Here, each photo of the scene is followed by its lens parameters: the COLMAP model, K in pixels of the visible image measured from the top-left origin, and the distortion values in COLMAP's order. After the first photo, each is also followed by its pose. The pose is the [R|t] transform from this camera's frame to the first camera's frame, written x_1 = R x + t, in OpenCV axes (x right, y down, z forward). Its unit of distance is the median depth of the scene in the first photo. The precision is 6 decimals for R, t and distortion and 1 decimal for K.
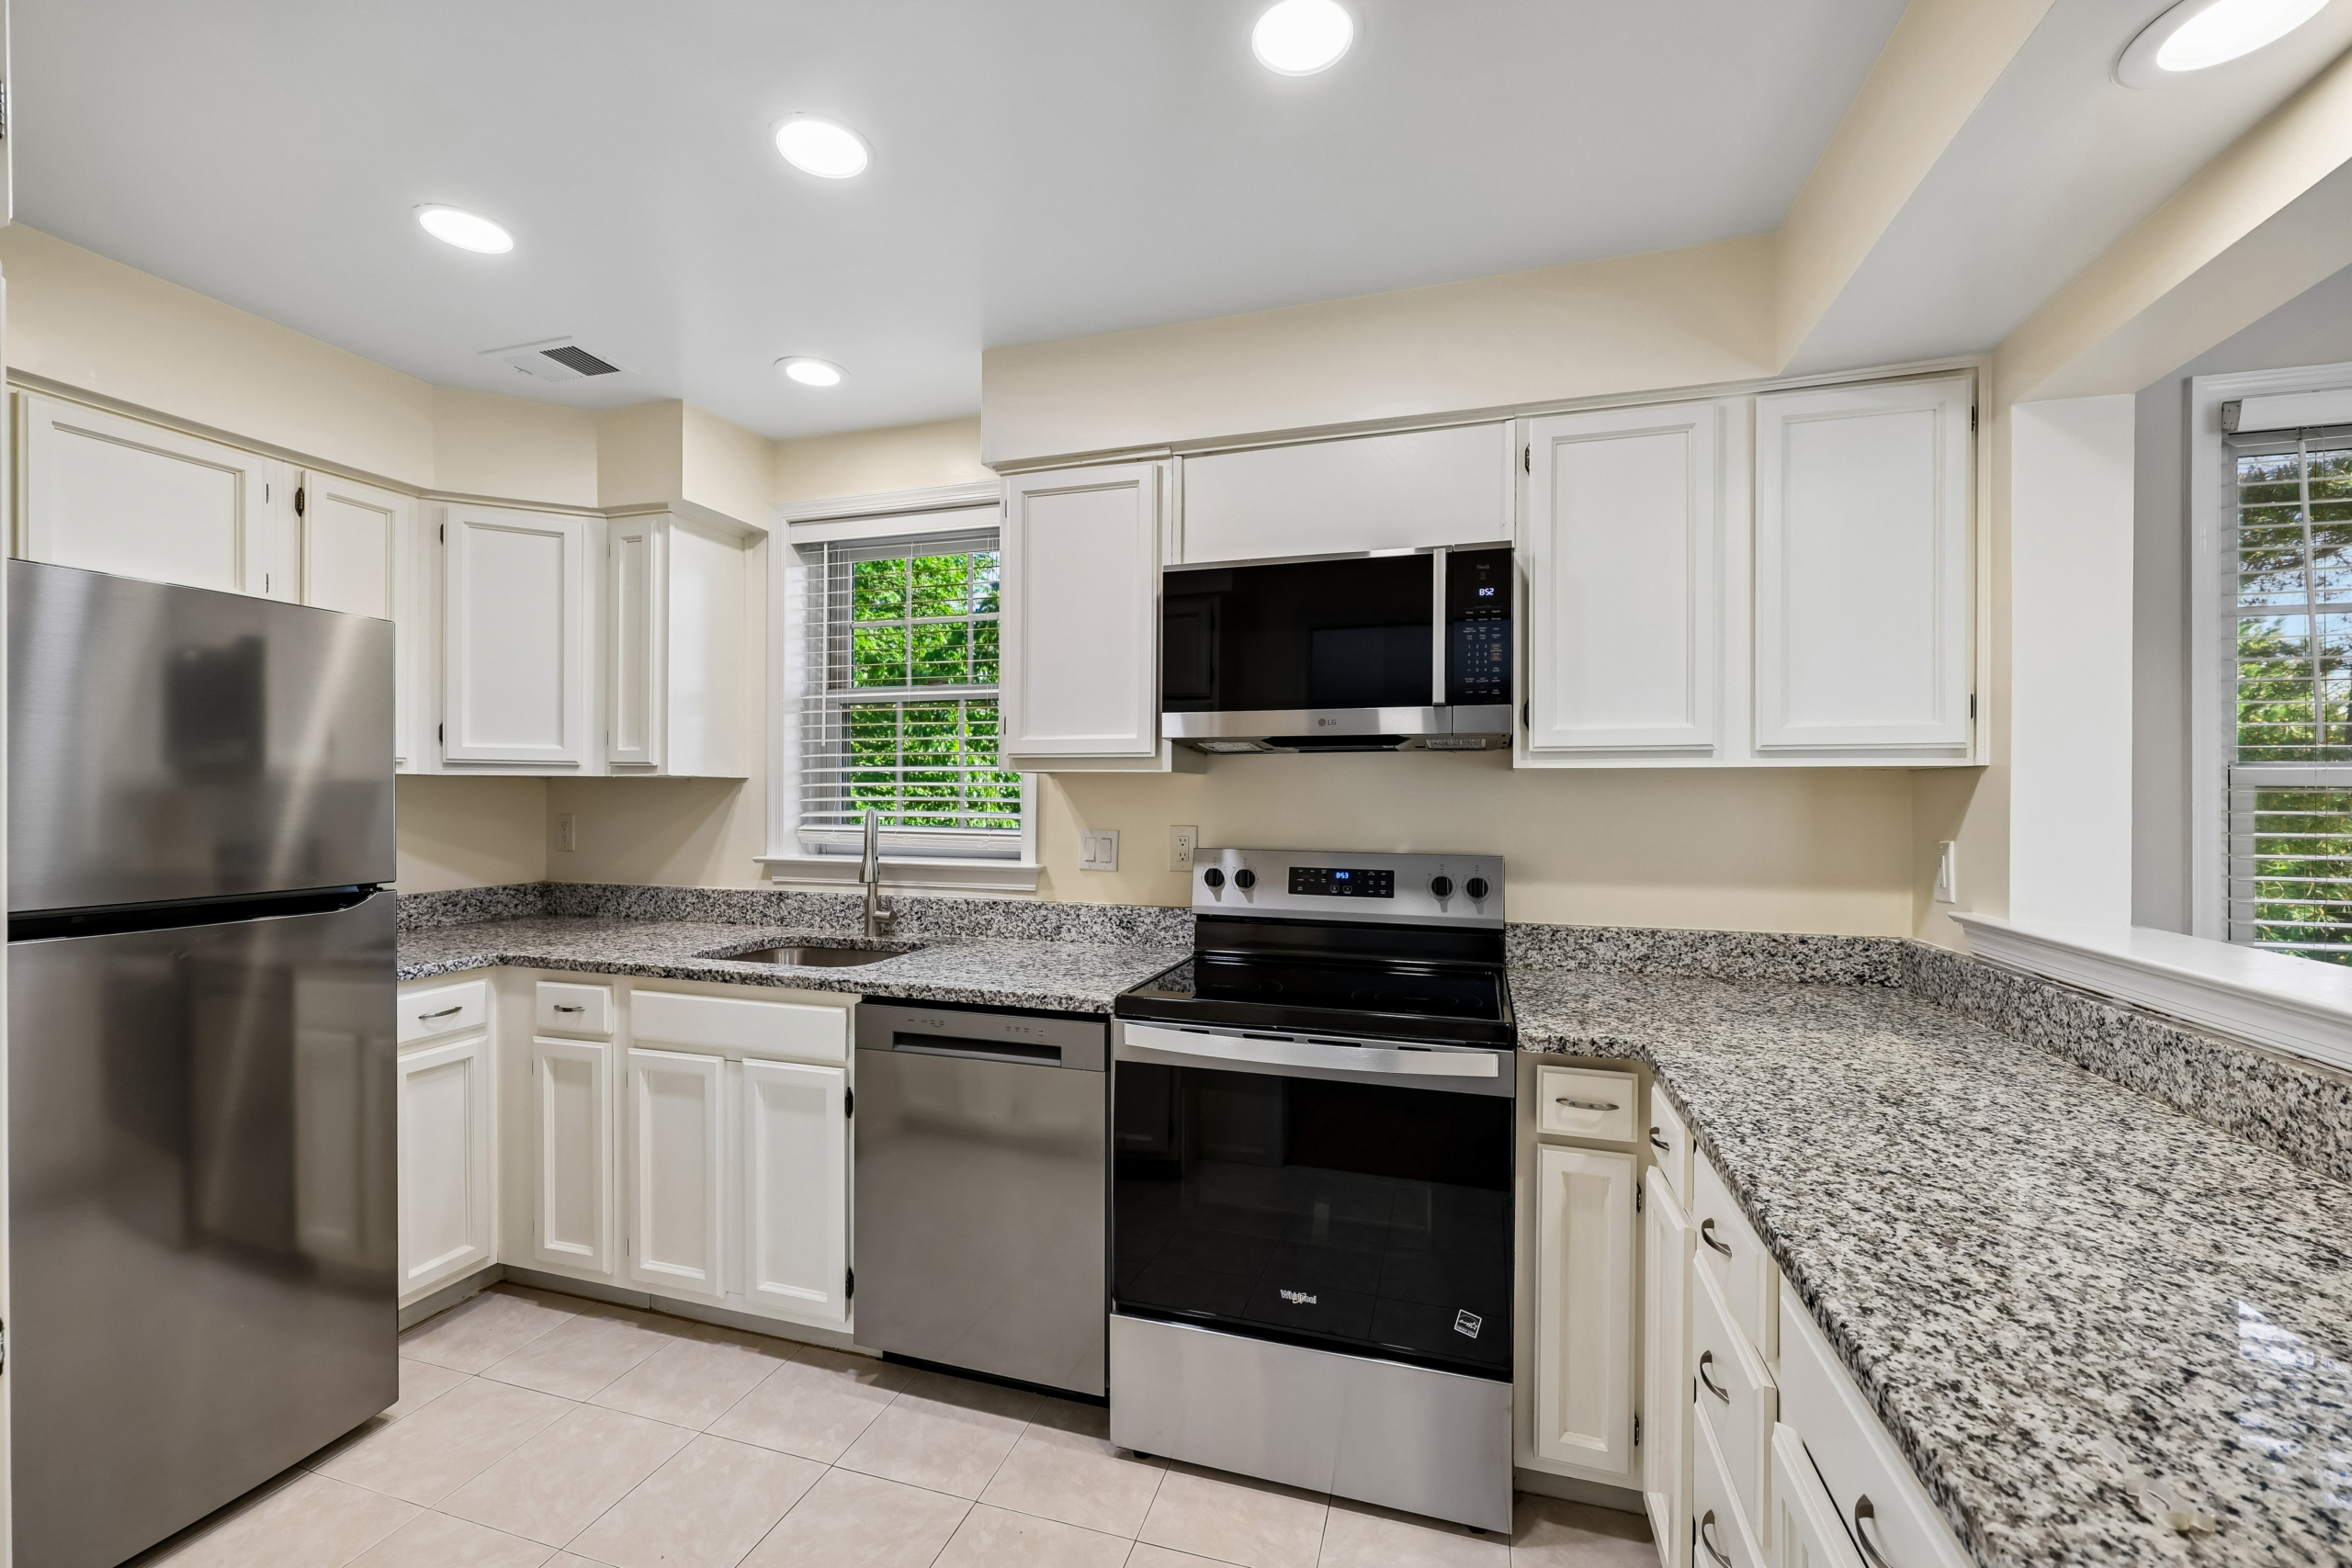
lens RADIAL K [[946.8, 0, 1188.7], [0, 946.8, 796.4], [0, 0, 1]] dist [0.000650, 0.000175]
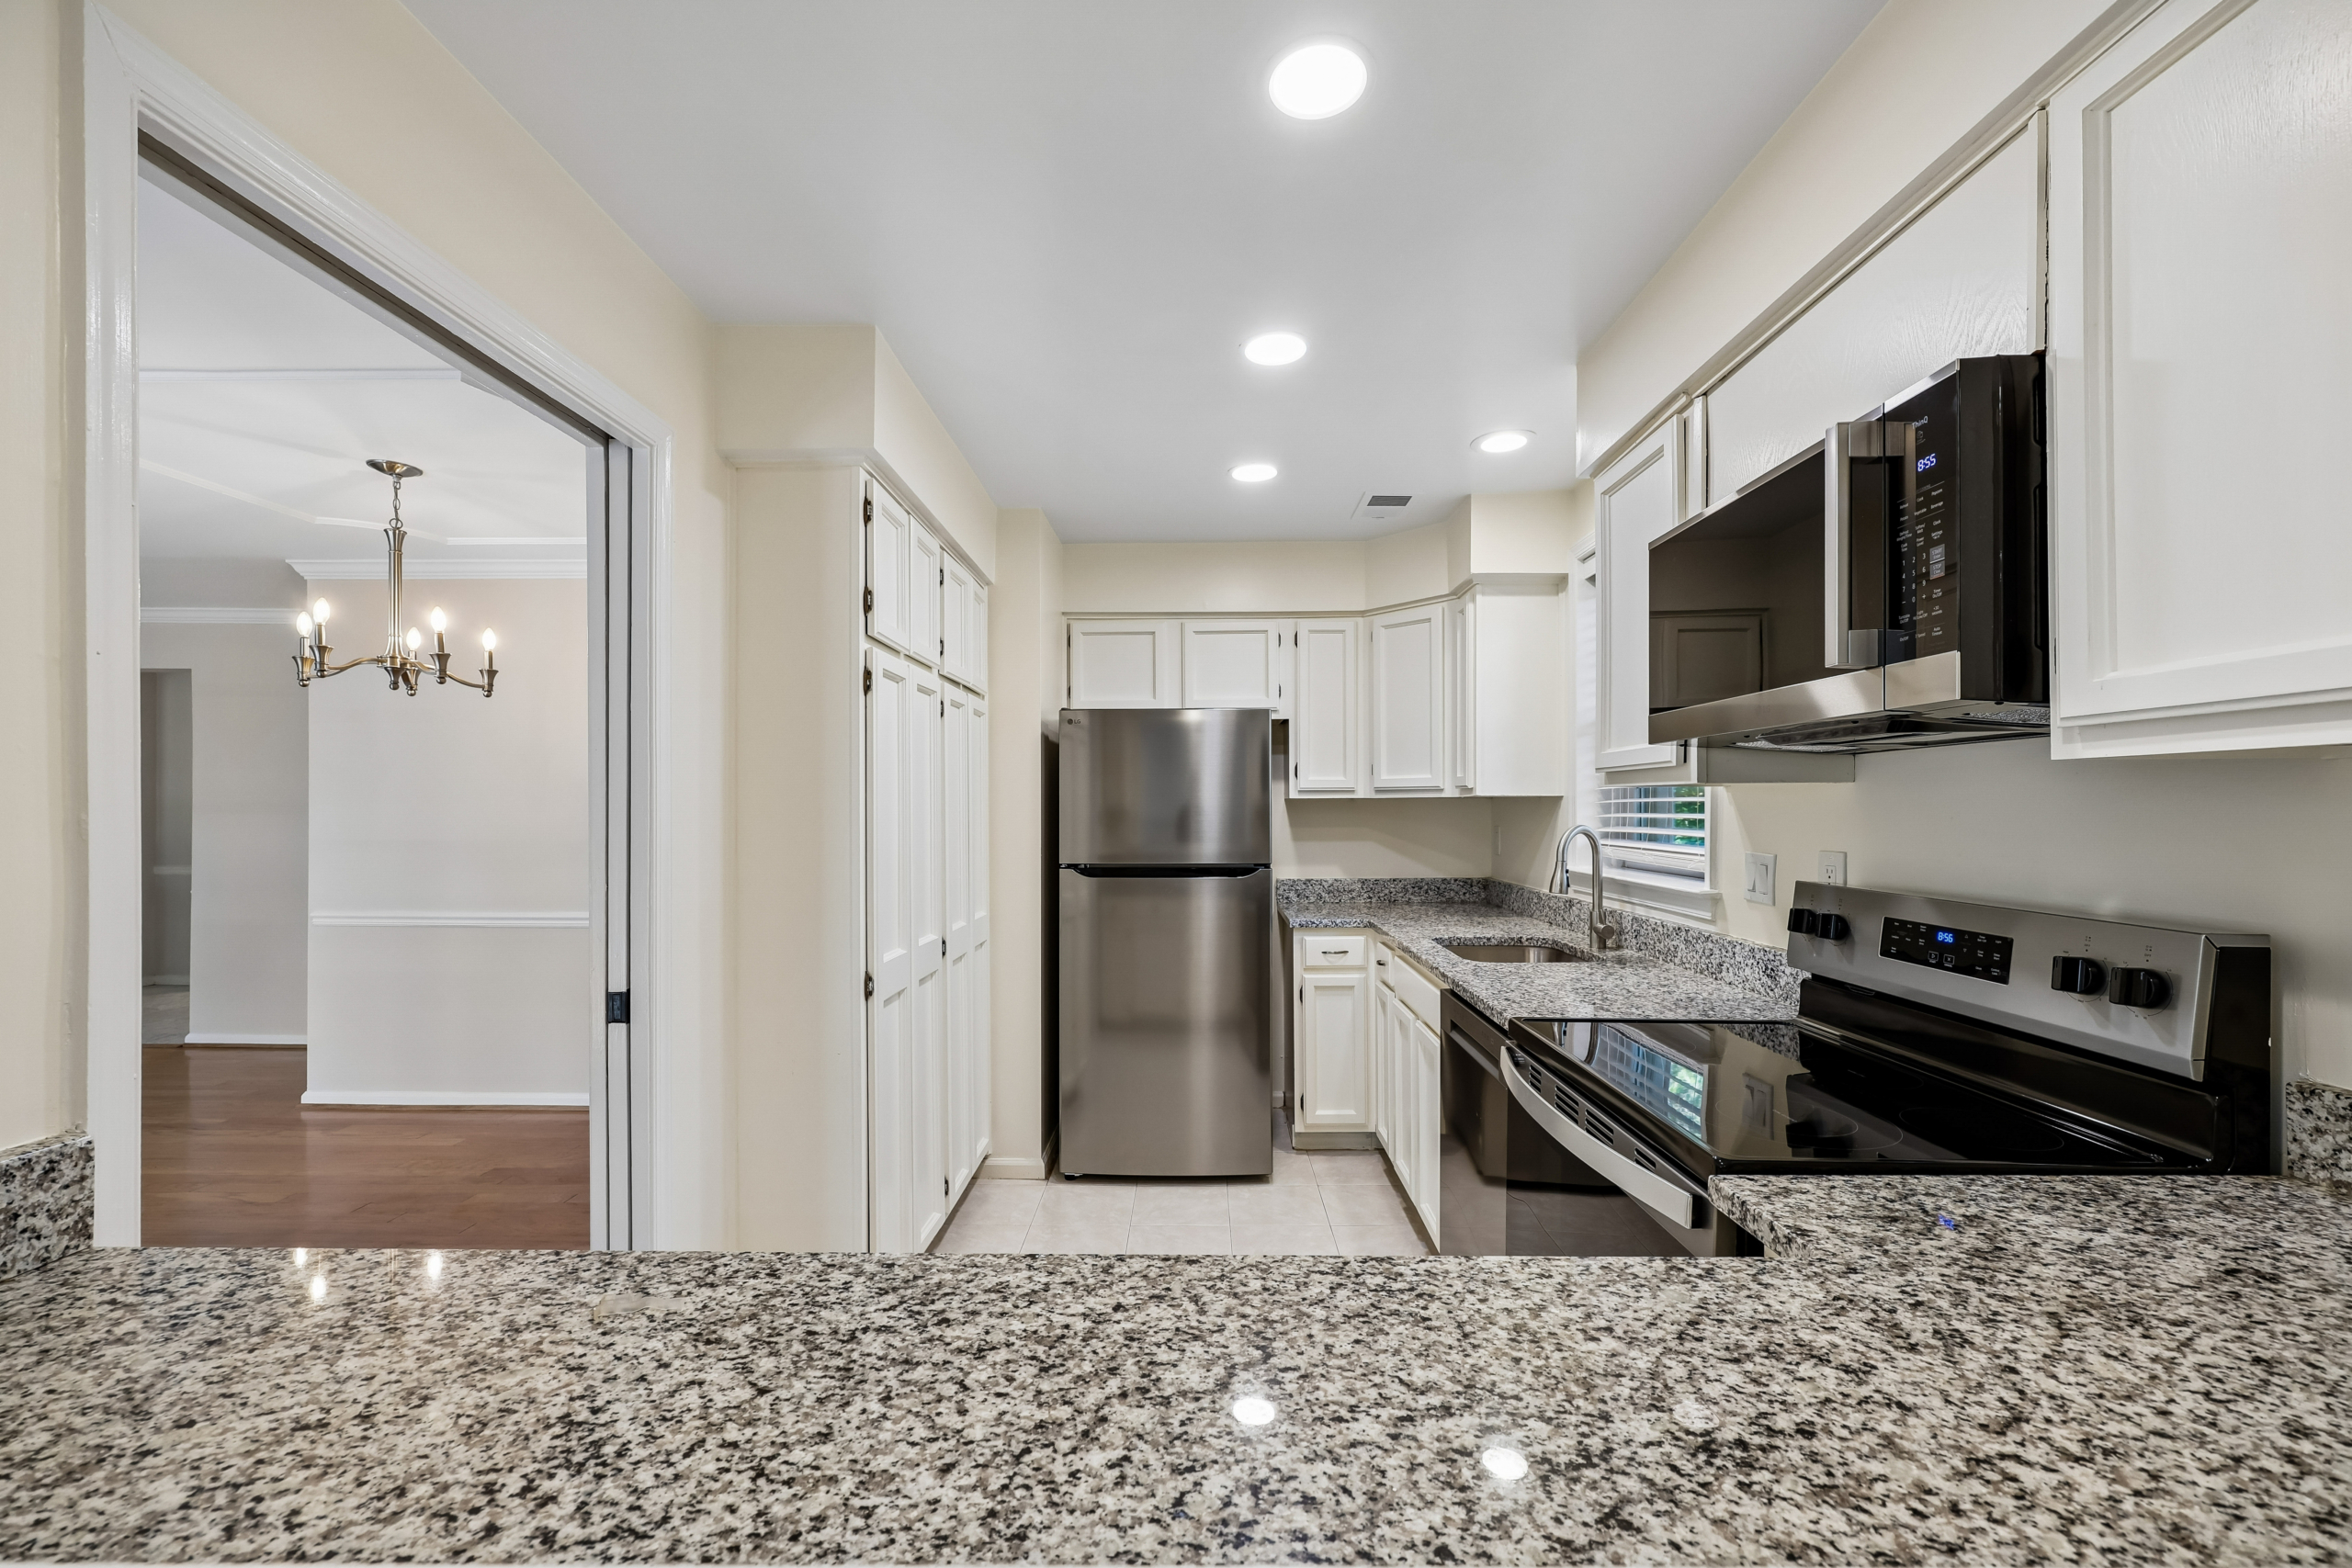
lens RADIAL K [[939.2, 0, 1183.8], [0, 939.2, 811.0], [0, 0, 1]] dist [-0.001245, -0.000196]
pose [[0.280350, -0.001949, -0.959896, 0.711899], [0.002524, 0.999996, -0.001293, -0.001819], [0.959895, -0.002061, 0.280354, 0.383051]]
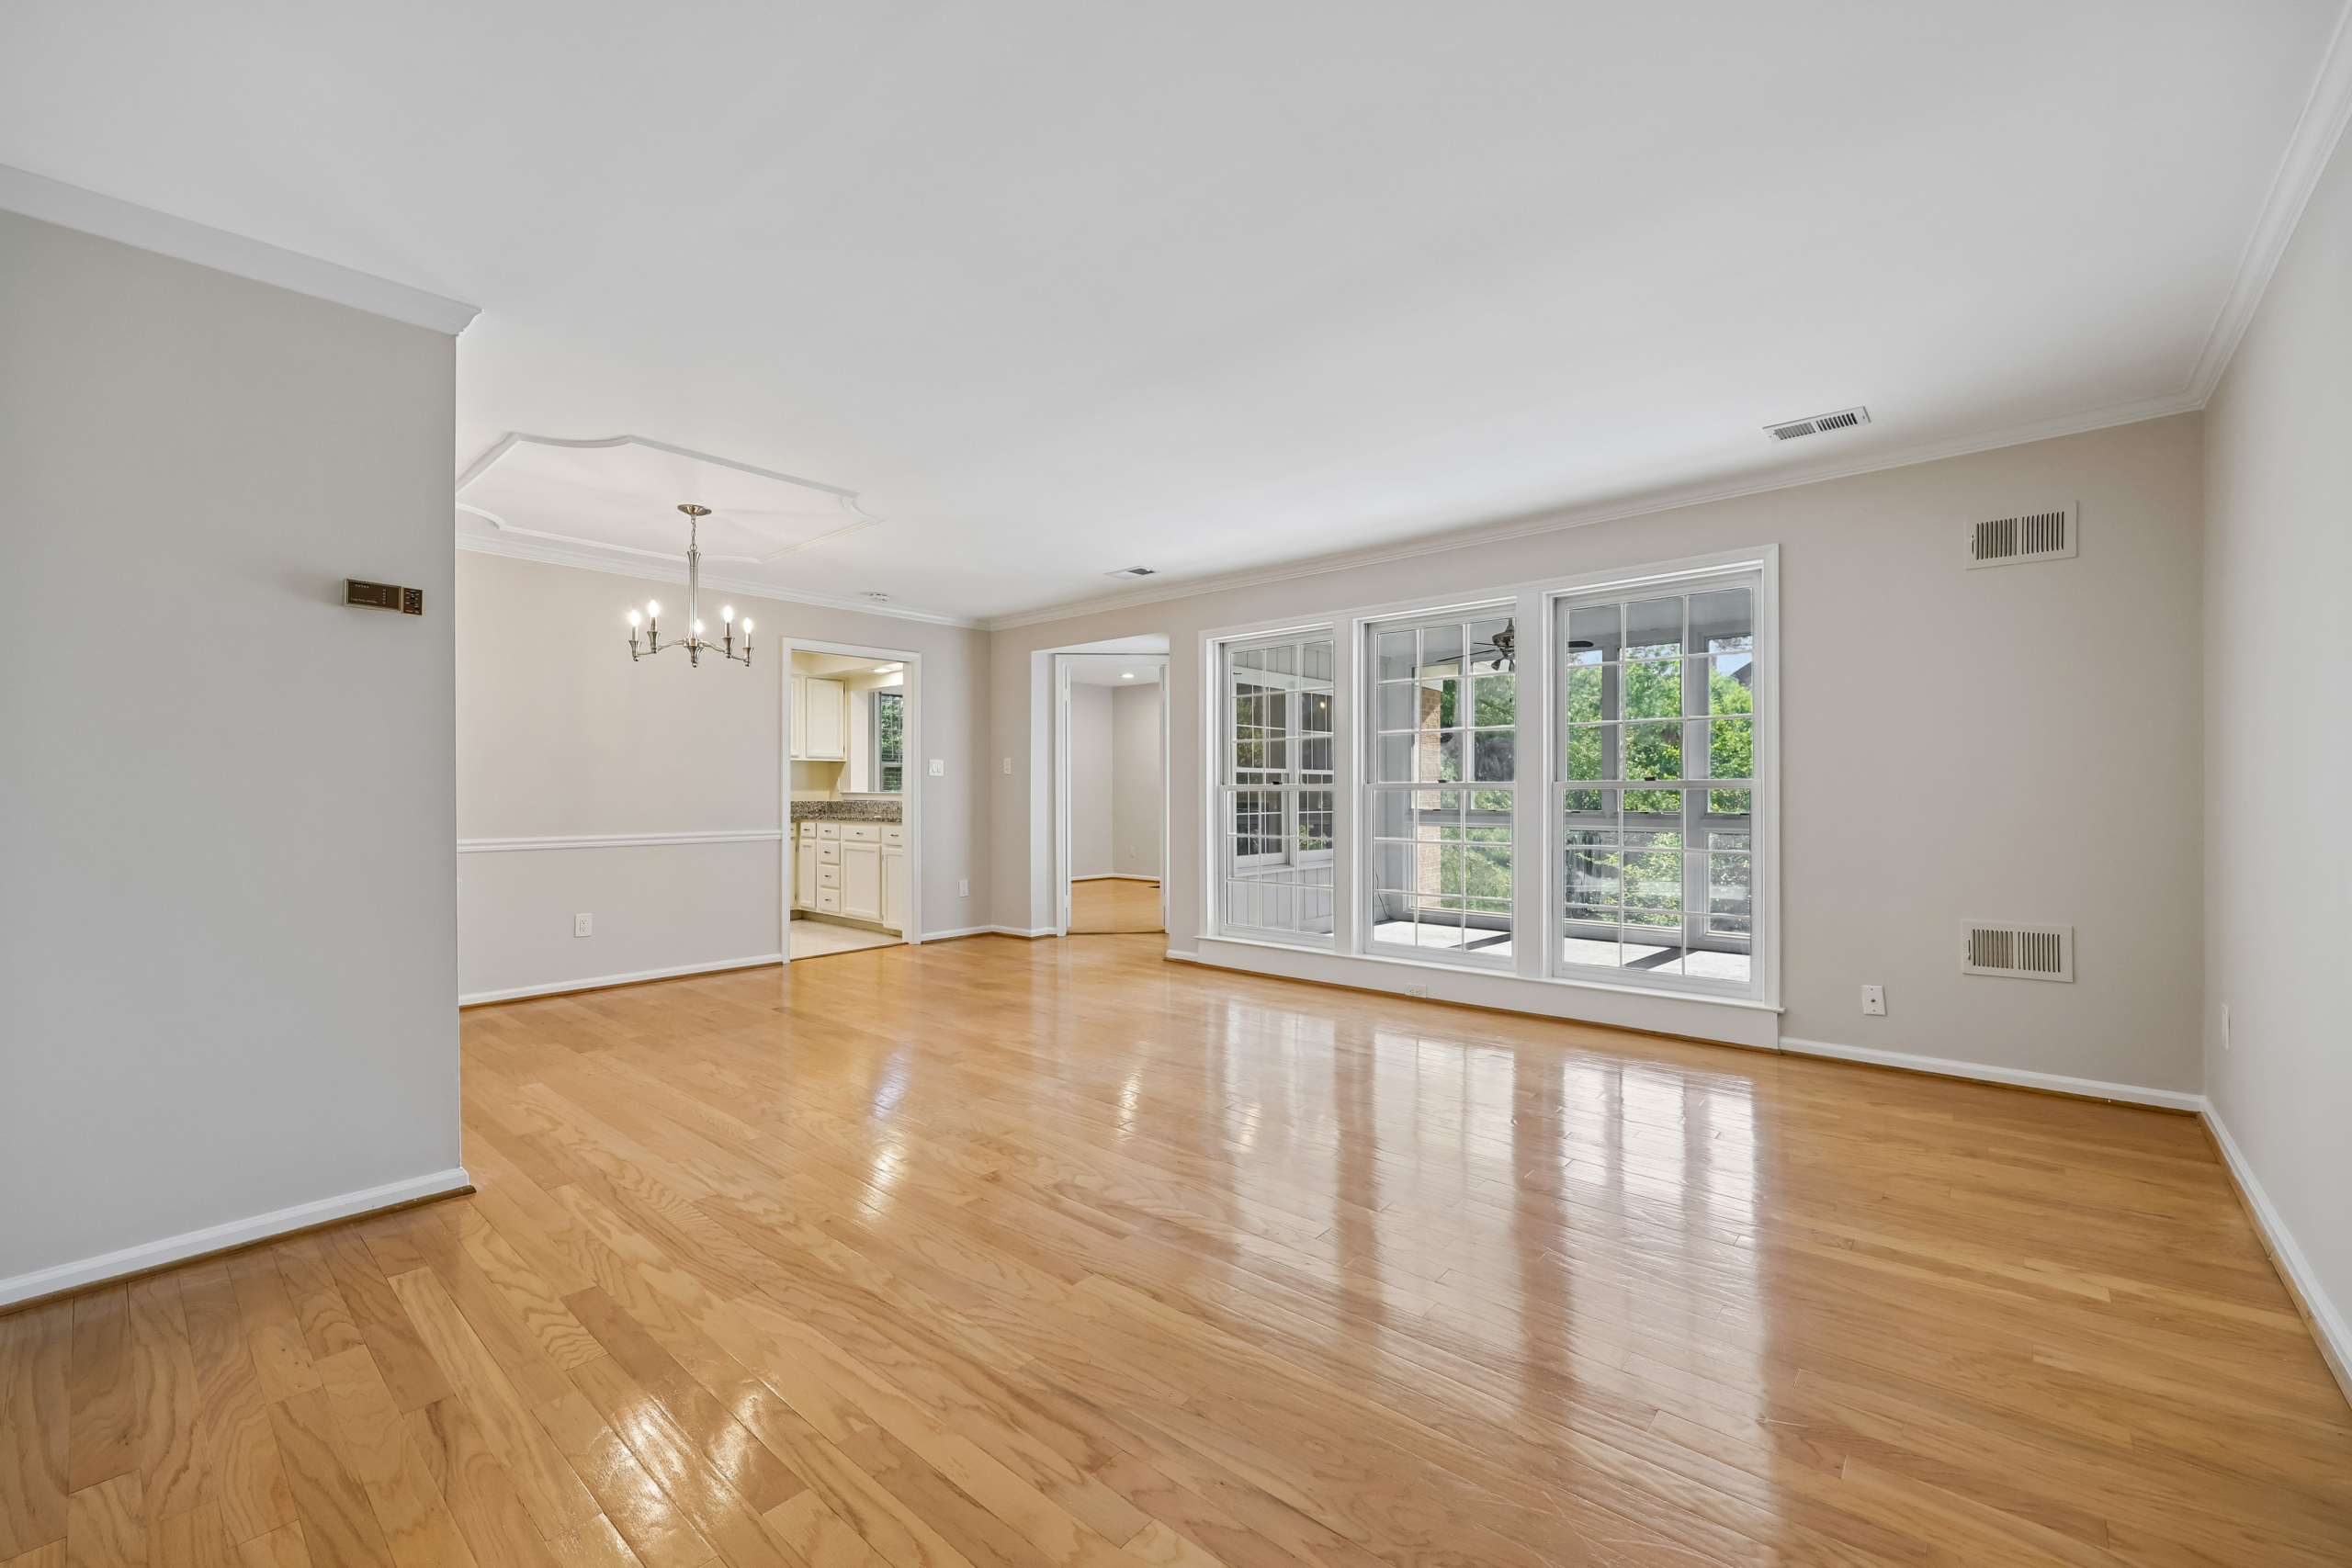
lens RADIAL K [[959.2, 0, 1188.5], [0, 959.2, 794.3], [0, 0, 1]] dist [0.001688, 0.000468]
pose [[0.410267, -0.006818, 0.911940, -2.630448], [0.000210, 0.999973, 0.007382, 0.089697], [-0.911965, -0.002837, 0.410257, -2.359140]]
